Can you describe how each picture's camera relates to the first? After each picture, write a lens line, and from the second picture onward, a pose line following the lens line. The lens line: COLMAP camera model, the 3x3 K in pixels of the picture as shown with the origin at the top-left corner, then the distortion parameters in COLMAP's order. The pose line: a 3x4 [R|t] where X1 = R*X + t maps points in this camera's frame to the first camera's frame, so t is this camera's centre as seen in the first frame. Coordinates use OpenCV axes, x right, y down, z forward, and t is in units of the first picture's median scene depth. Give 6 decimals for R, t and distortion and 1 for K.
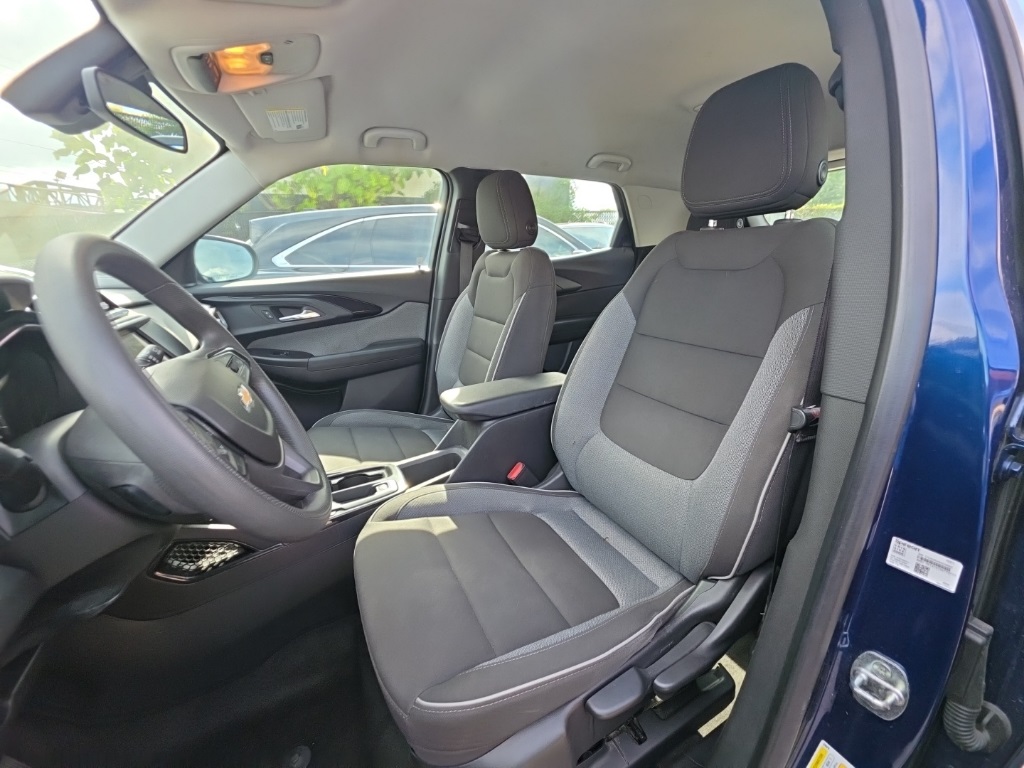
lens RADIAL K [[410.8, 0, 512.4], [0, 410.8, 380.6], [0, 0, 1]] dist [0.005018, -0.004869]
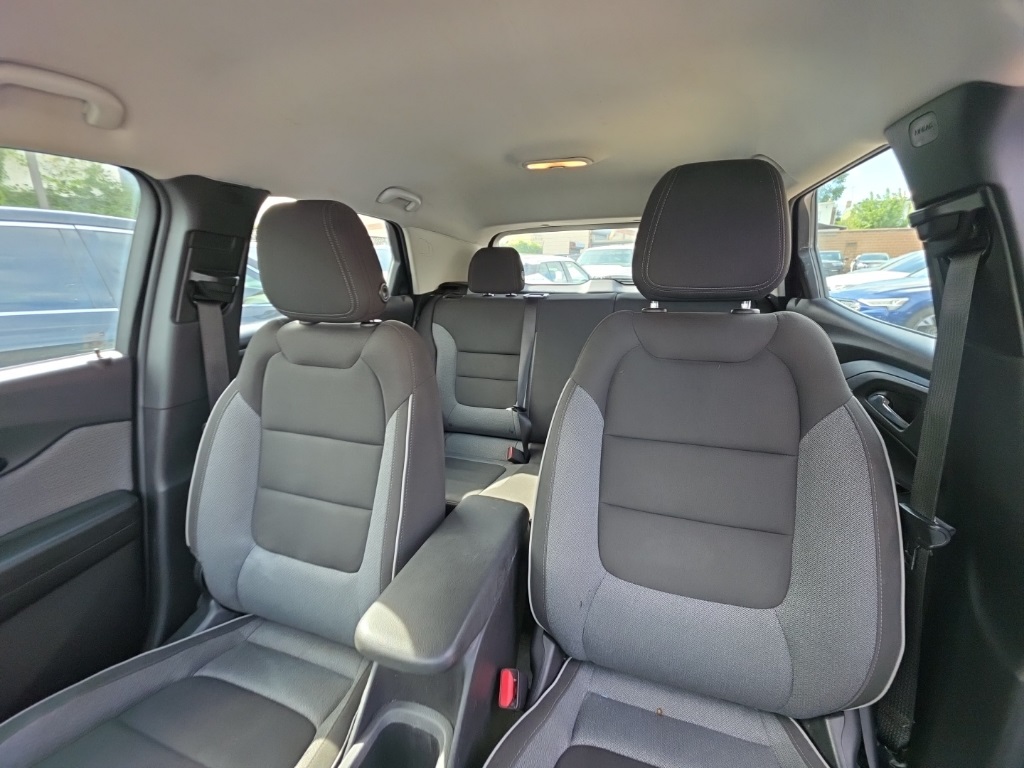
lens RADIAL K [[410.8, 0, 511.2], [0, 410.8, 377.4], [0, 0, 1]] dist [0.005018, -0.004869]
pose [[0.709021, -0.158654, 0.687108, -0.229729], [0.192527, 0.980897, 0.027822, -0.175256], [-0.678397, 0.112560, 0.726022, 0.318951]]
